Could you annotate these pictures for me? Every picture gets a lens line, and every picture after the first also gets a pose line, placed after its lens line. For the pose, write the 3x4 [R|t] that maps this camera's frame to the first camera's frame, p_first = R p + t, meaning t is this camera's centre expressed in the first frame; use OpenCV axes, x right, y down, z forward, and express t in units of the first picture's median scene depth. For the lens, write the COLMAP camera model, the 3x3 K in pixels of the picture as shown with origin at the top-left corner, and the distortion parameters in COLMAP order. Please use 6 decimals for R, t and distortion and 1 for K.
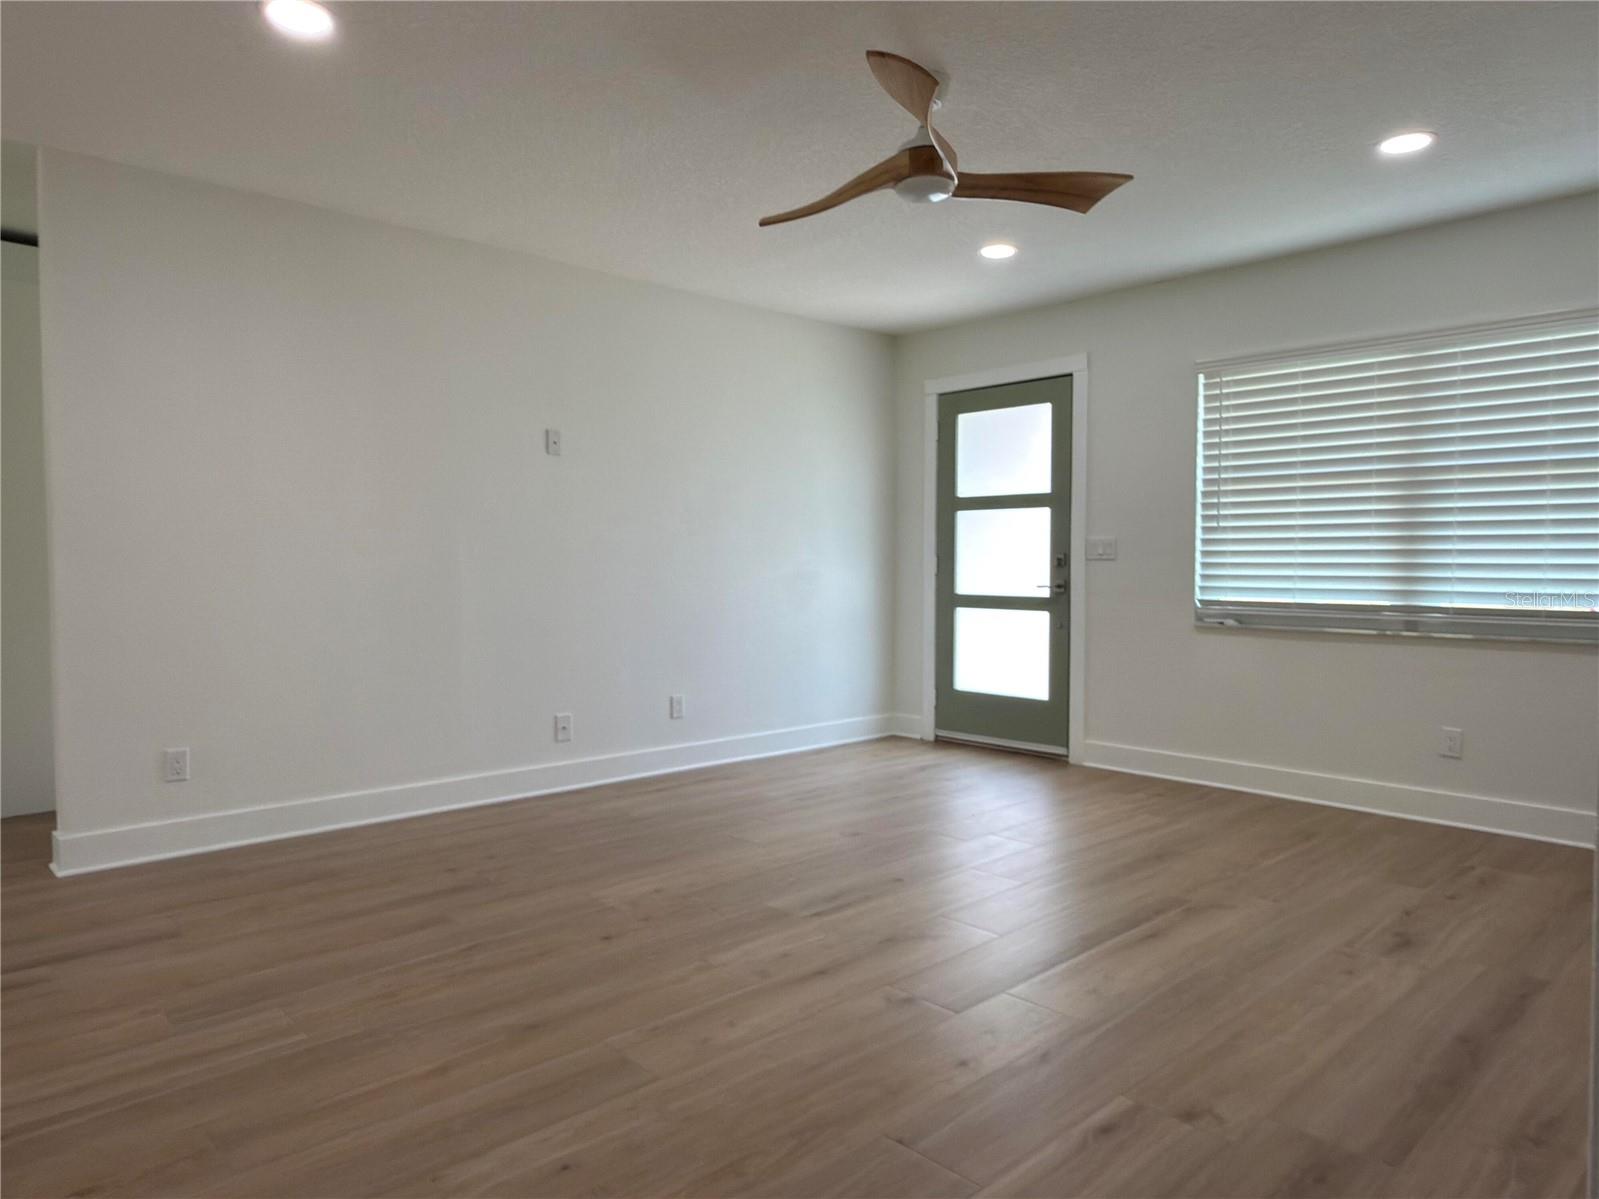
lens RADIAL K [[1022.2, 0, 794.4], [0, 1022.2, 606.0], [0, 0, 1]] dist [-0.003151, -0.000571]
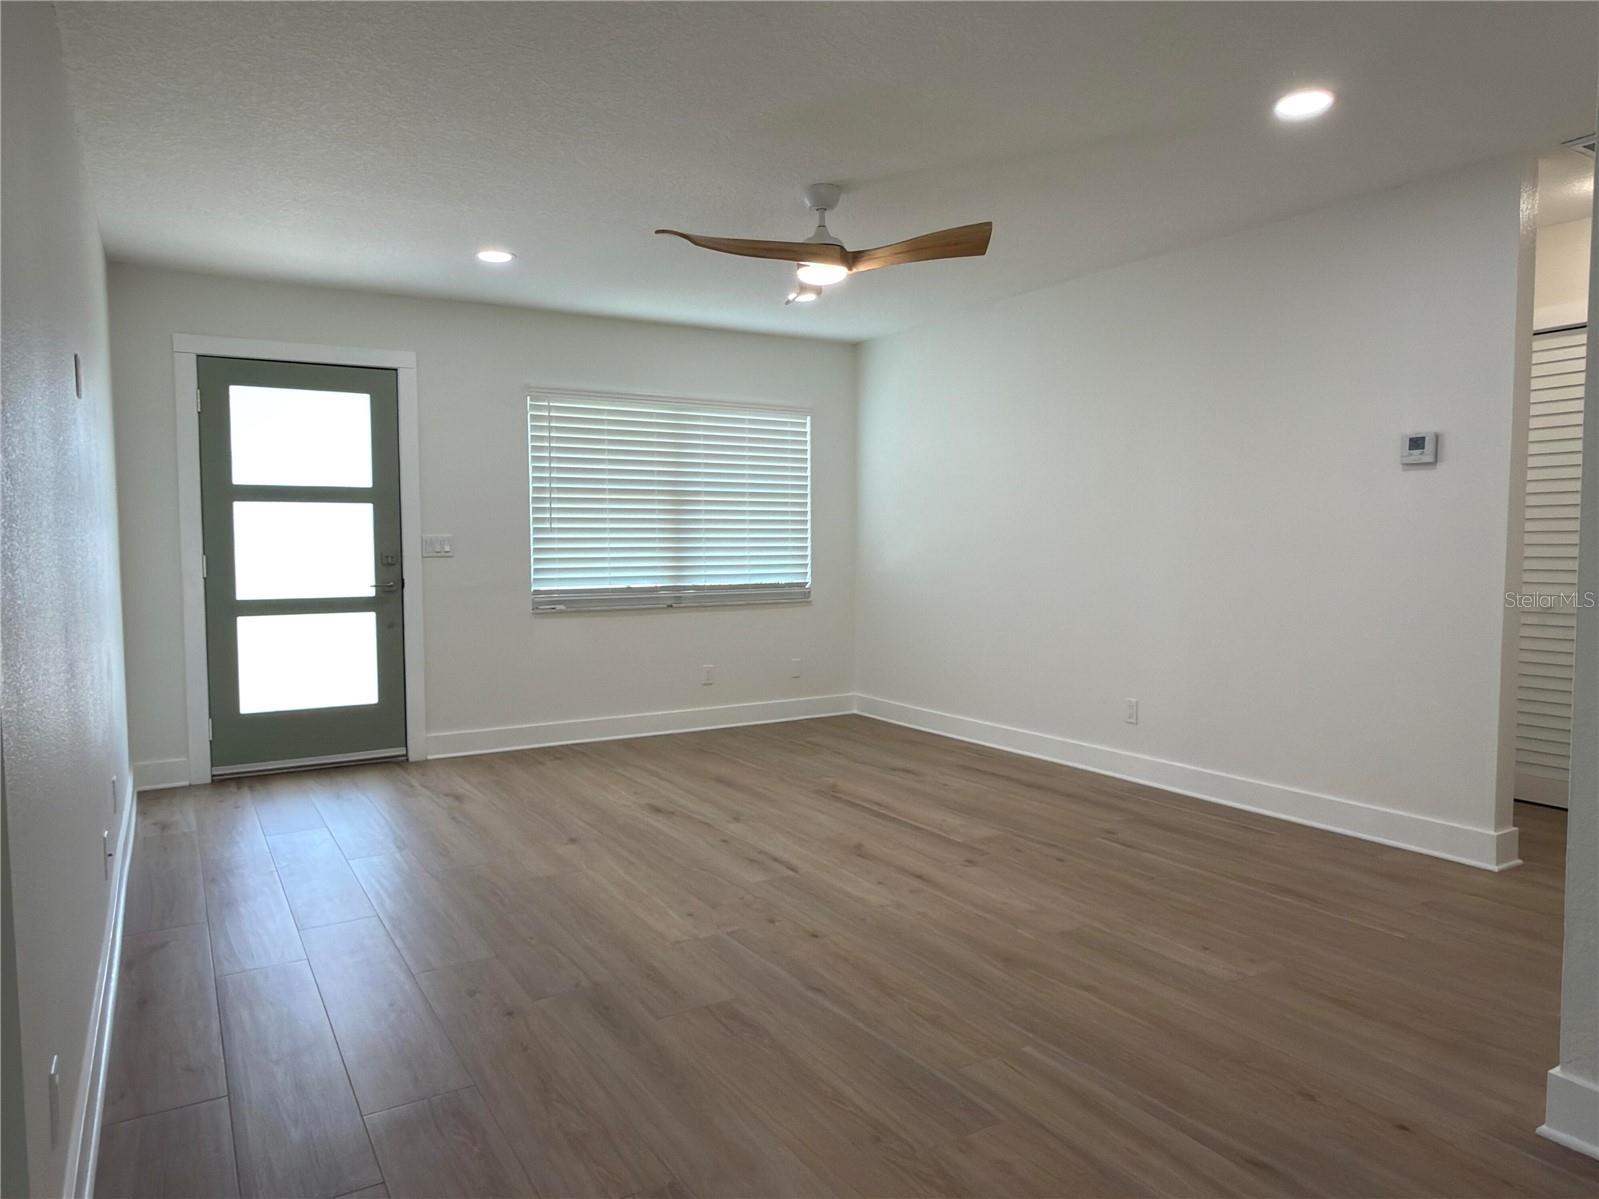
lens RADIAL K [[1032.3, 0, 799.5], [0, 1032.3, 599.5], [0, 0, 1]] dist [0.005034, 0.002820]
pose [[0.222804, -0.059958, 0.973018, -0.689242], [0.047265, 0.997597, 0.050650, -0.041030], [-0.973717, 0.034705, 0.225102, 0.443513]]
